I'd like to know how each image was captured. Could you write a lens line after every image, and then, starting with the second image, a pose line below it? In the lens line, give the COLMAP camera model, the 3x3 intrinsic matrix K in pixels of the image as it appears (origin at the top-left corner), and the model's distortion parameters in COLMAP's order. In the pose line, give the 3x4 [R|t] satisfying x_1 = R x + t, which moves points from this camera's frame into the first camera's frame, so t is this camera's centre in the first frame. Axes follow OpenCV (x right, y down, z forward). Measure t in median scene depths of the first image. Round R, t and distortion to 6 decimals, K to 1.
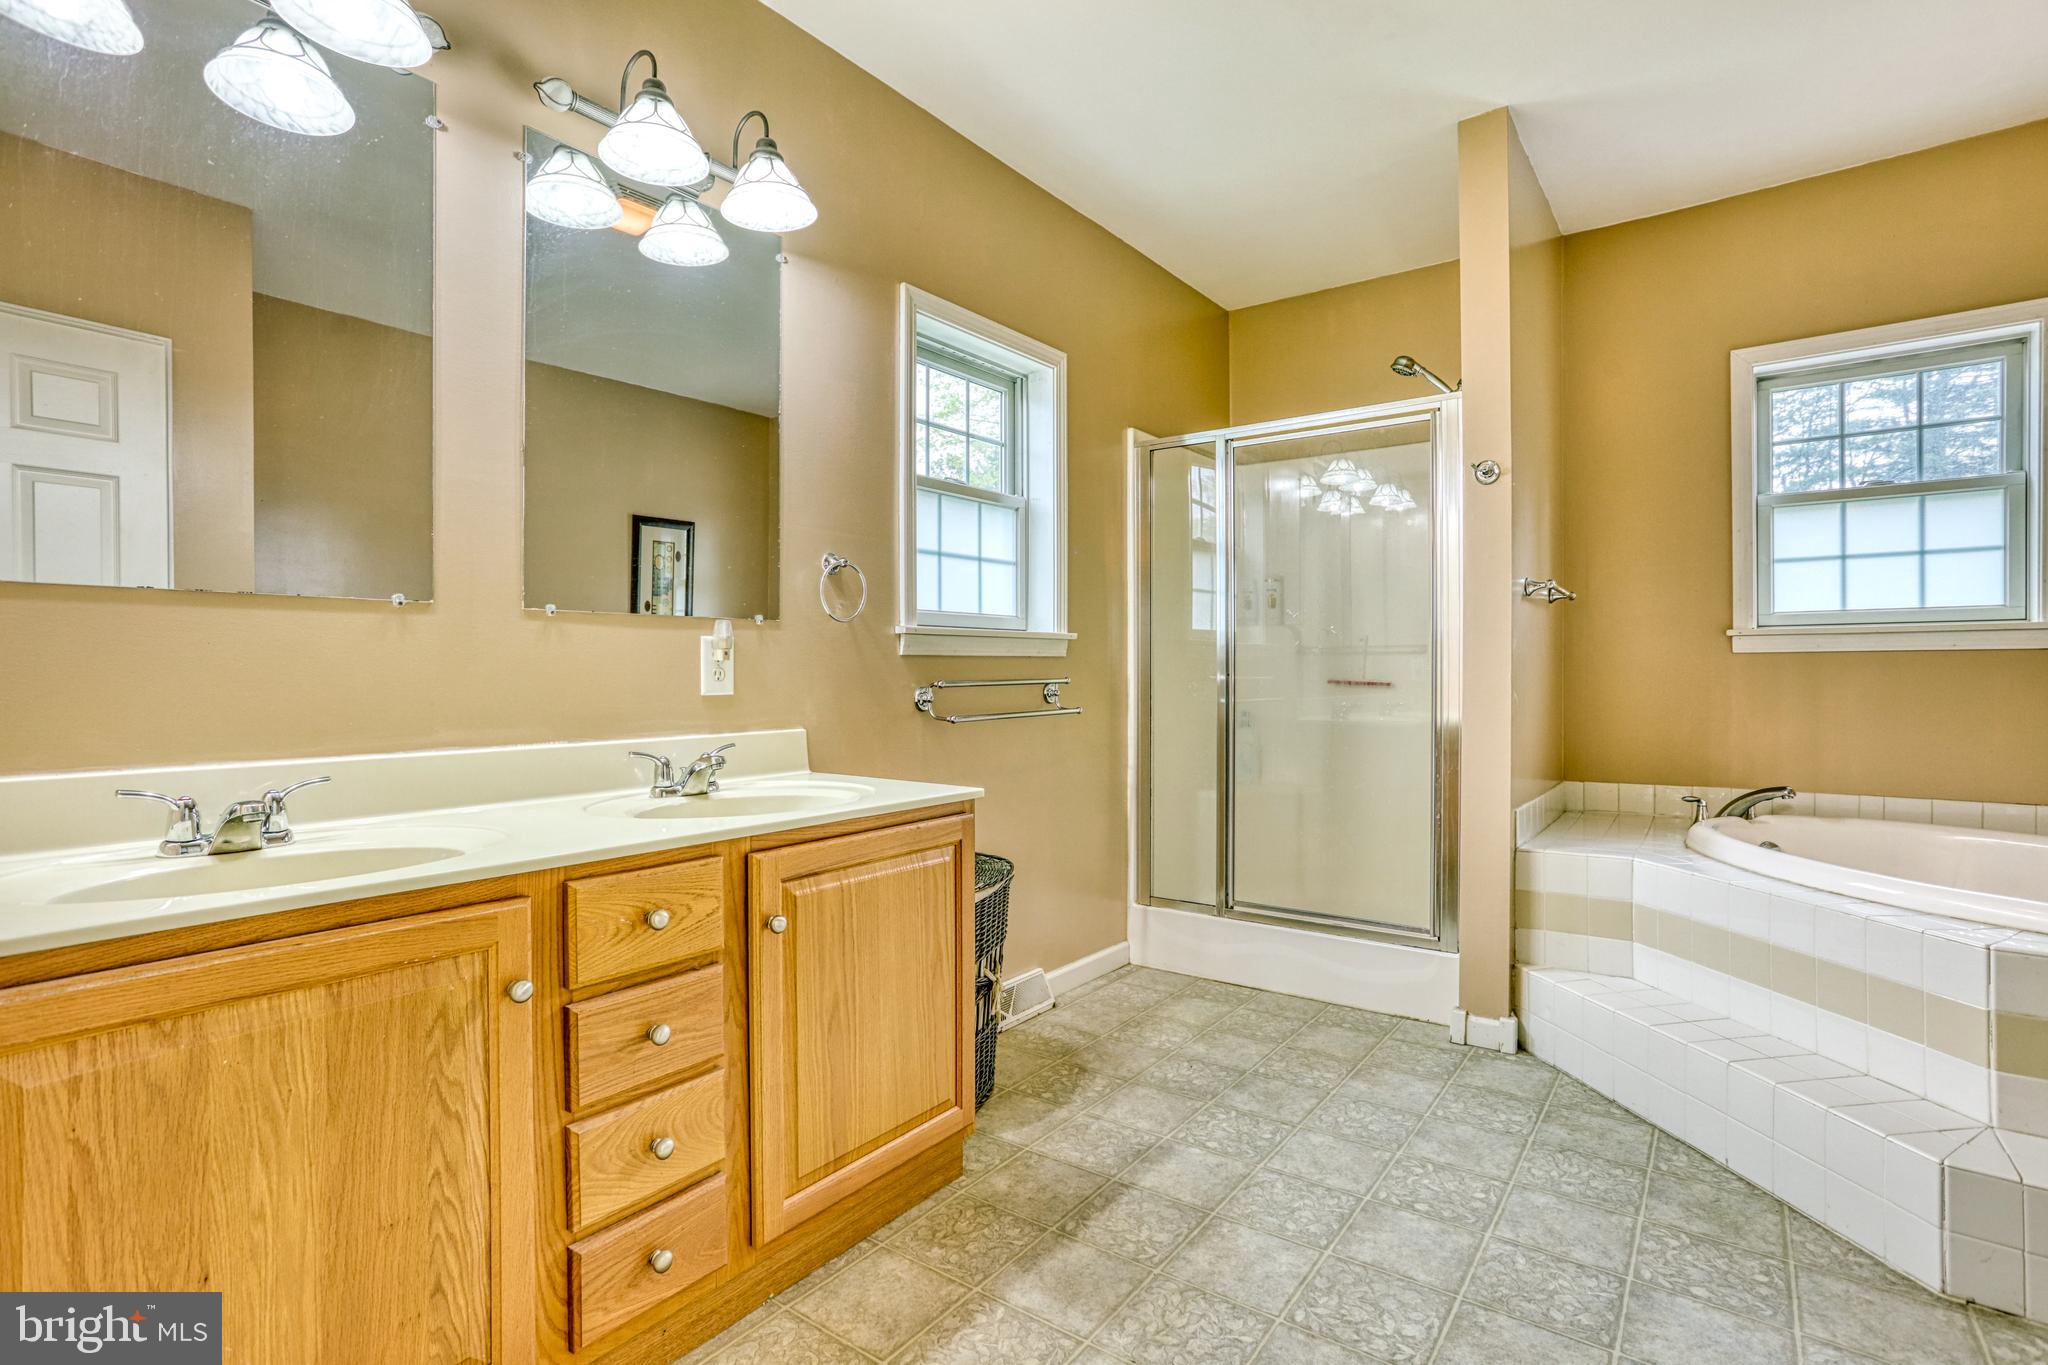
lens RADIAL K [[977.2, 0, 1028.3], [0, 977.2, 678.0], [0, 0, 1]] dist [-0.054979, 0.028676]
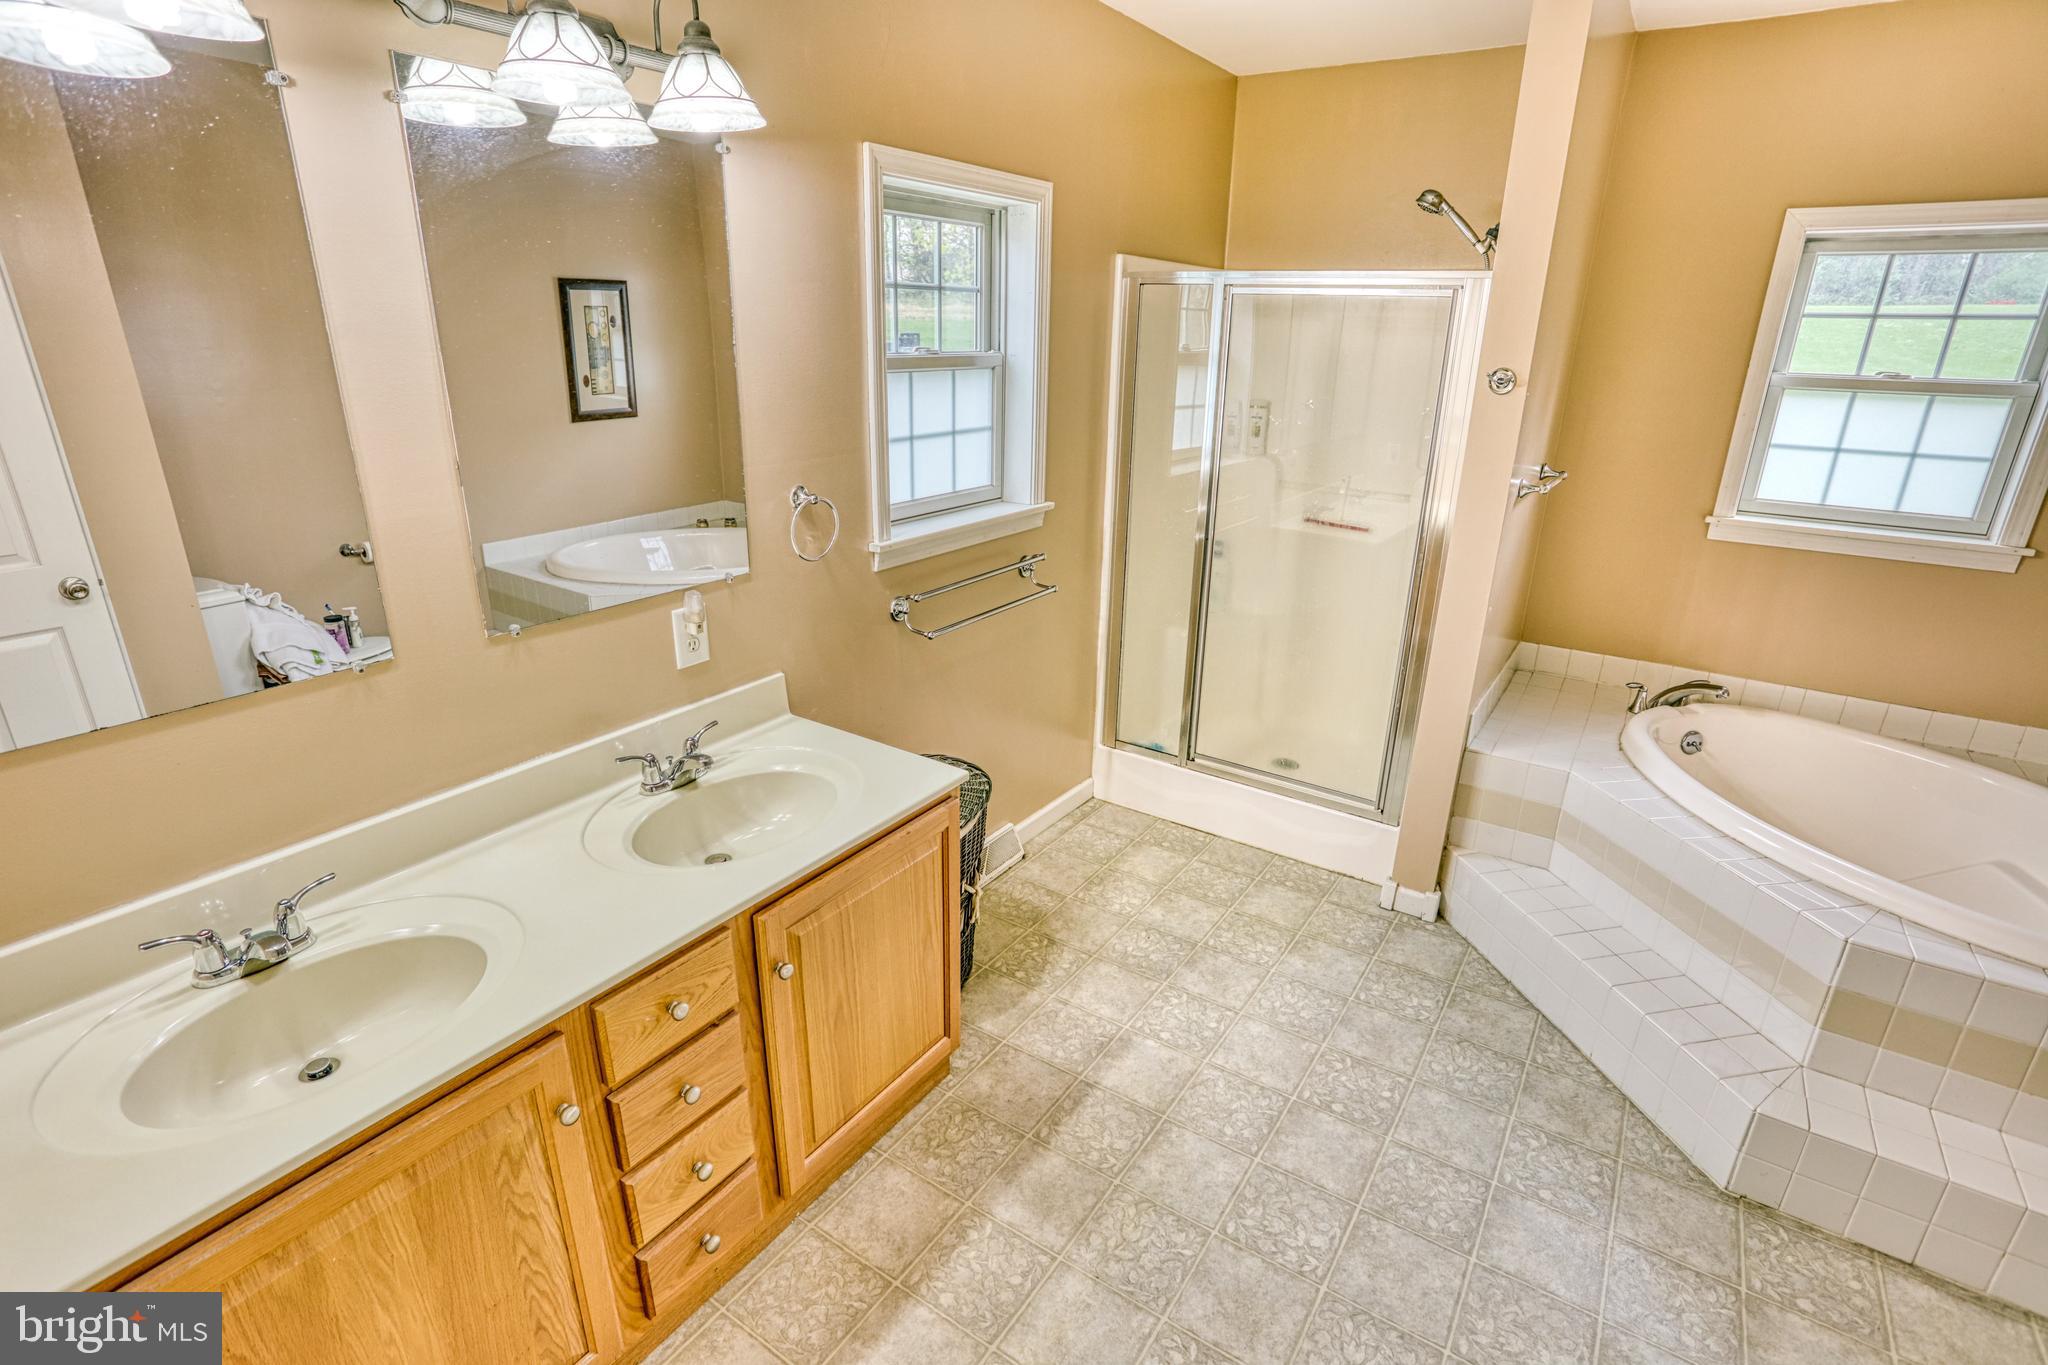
lens RADIAL K [[979.1, 0, 1029.8], [0, 979.1, 689.2], [0, 0, 1]] dist [-0.074832, 0.033866]
pose [[0.998781, 0.006178, 0.048974, -0.028315], [-0.022431, 0.940590, 0.338802, -0.275698], [-0.043972, -0.339488, 0.939582, 0.056905]]
